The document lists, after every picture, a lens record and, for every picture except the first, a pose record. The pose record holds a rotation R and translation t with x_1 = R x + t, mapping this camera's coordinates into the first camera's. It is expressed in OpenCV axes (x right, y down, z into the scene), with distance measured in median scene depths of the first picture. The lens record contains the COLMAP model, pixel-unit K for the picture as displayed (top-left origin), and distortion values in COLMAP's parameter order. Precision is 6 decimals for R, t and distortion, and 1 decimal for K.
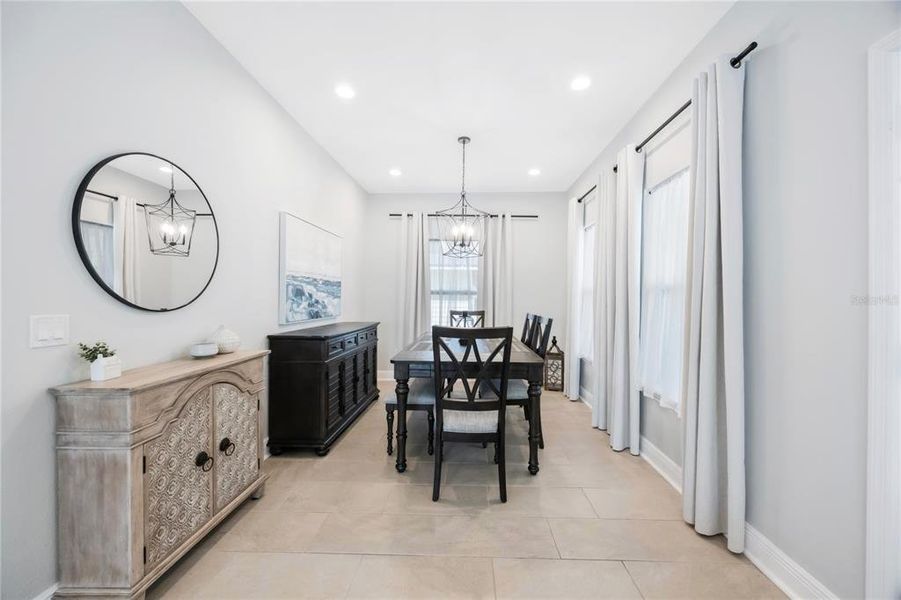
lens RADIAL K [[357.4, 0, 452.5], [0, 357.4, 300.8], [0, 0, 1]] dist [-0.000801, -0.000129]
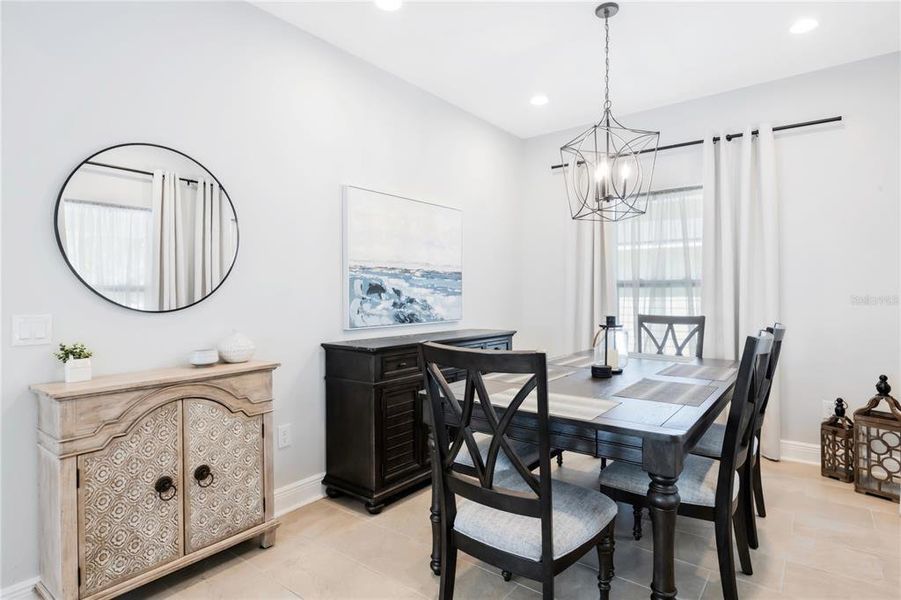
lens RADIAL K [[482.3, 0, 449.0], [0, 482.3, 294.7], [0, 0, 1]] dist [-0.006281, -0.000611]
pose [[0.798557, -0.010910, -0.601820, 0.426999], [0.006137, 0.999931, -0.009984, 0.001389], [0.601888, 0.004279, 0.798569, 0.381632]]
